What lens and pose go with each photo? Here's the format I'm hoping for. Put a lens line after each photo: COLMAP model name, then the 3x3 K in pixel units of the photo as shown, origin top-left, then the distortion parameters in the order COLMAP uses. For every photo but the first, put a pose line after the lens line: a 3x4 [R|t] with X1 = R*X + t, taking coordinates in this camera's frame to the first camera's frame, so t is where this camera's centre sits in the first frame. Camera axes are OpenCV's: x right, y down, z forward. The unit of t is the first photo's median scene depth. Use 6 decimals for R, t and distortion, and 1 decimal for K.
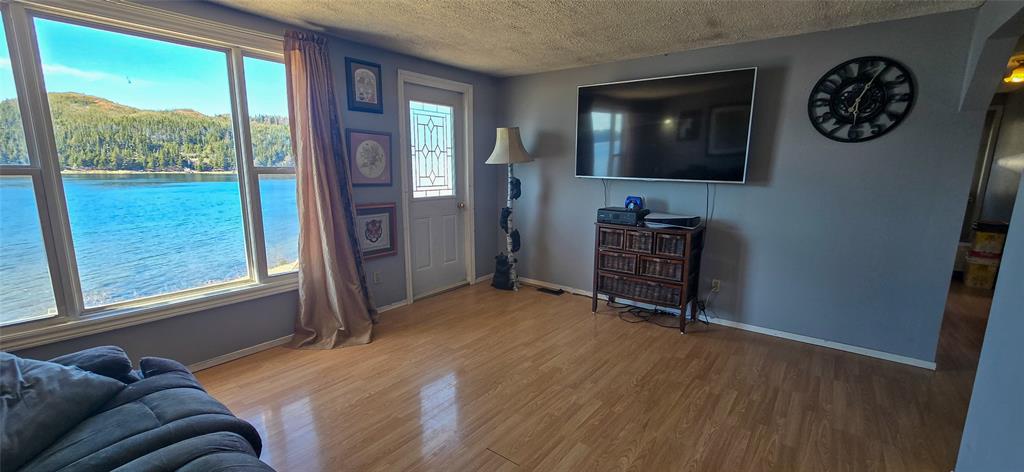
lens RADIAL K [[416.7, 0, 512.6], [0, 416.7, 237.8], [0, 0, 1]] dist [0.001983, 0.000154]
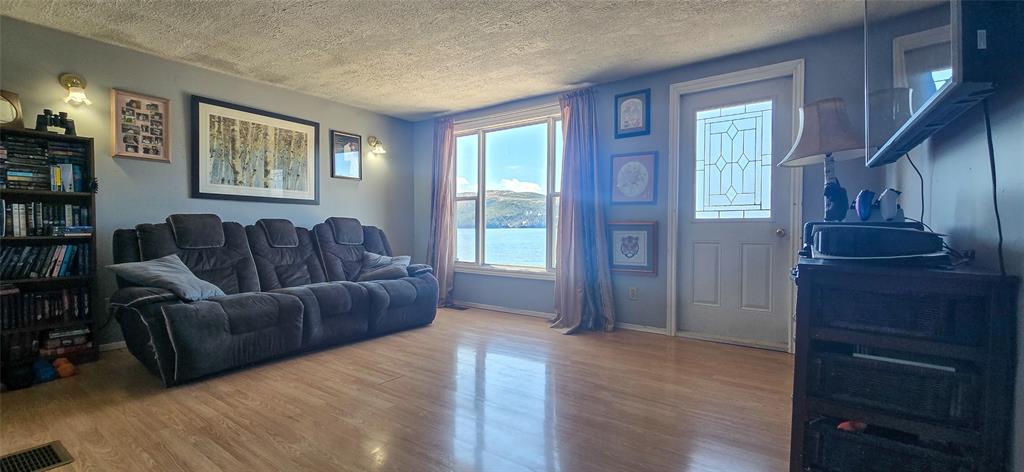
lens RADIAL K [[416.7, 0, 511.6], [0, 416.7, 235.2], [0, 0, 1]] dist [0.001983, 0.000154]
pose [[0.043886, 0.007538, -0.999008, 0.691181], [-0.171019, 0.985268, -0.000079, 0.005176], [0.984290, 0.170853, 0.044528, 0.655007]]
